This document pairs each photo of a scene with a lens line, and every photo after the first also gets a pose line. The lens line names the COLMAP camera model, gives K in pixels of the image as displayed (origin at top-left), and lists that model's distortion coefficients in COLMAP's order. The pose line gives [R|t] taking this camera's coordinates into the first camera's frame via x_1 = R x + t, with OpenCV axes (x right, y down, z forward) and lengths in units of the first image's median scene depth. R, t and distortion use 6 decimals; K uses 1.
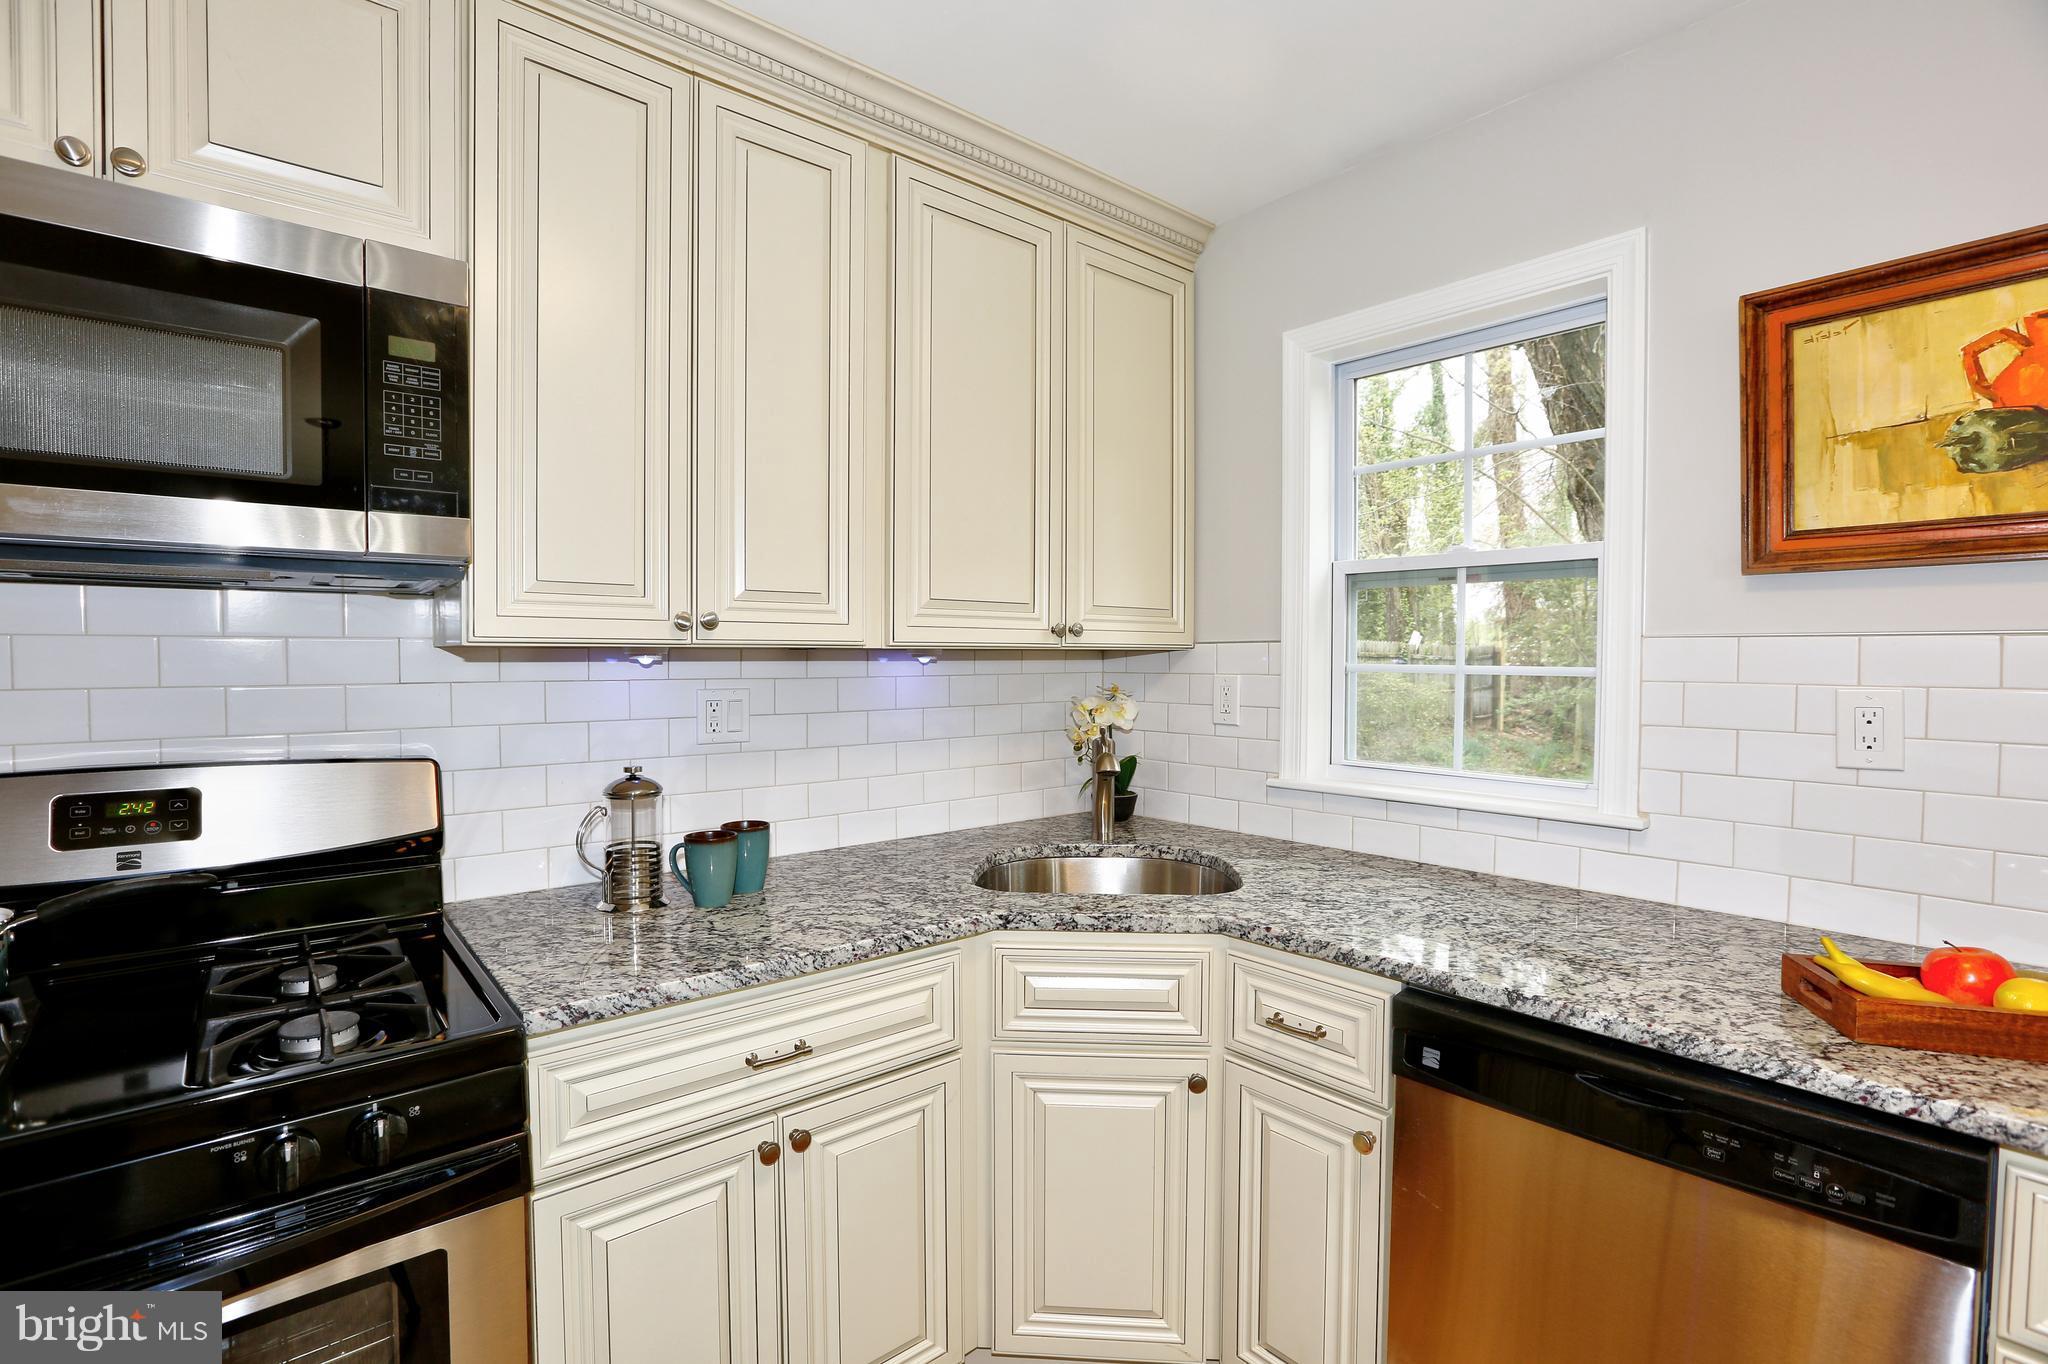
lens RADIAL K [[938.5, 0, 1022.3], [0, 938.5, 680.3], [0, 0, 1]] dist [-0.051288, 0.020958]
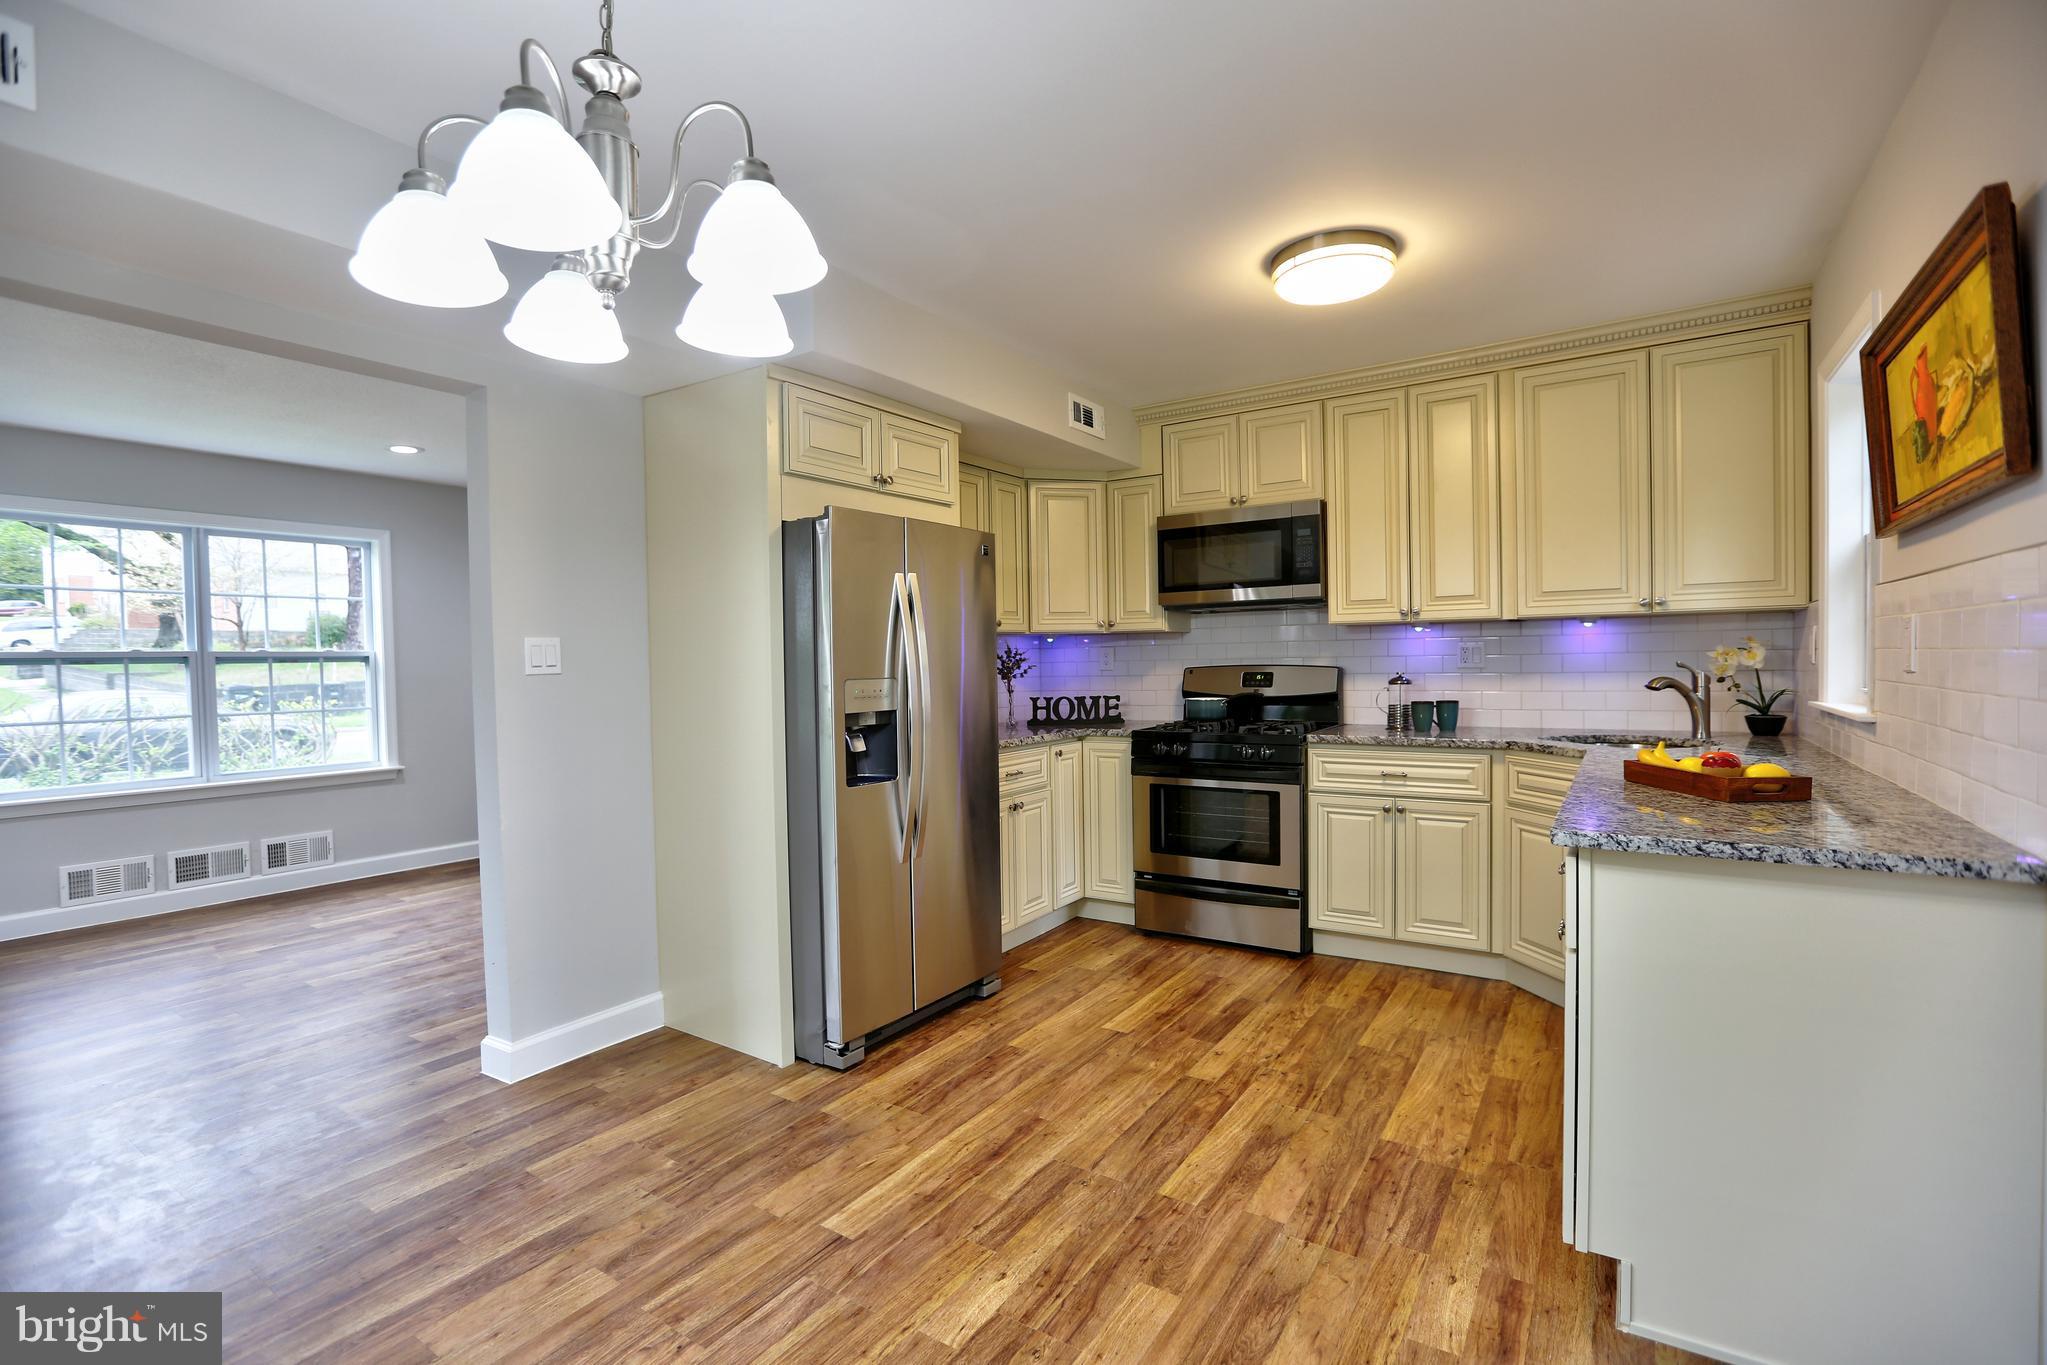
lens RADIAL K [[938.1, 0, 1021.8], [0, 938.1, 680.8], [0, 0, 1]] dist [-0.051288, 0.020958]
pose [[0.275897, 0.014563, -0.961077, 1.791553], [-0.005147, 0.999893, 0.013674, 0.093267], [0.961173, 0.001174, 0.275943, -0.678057]]
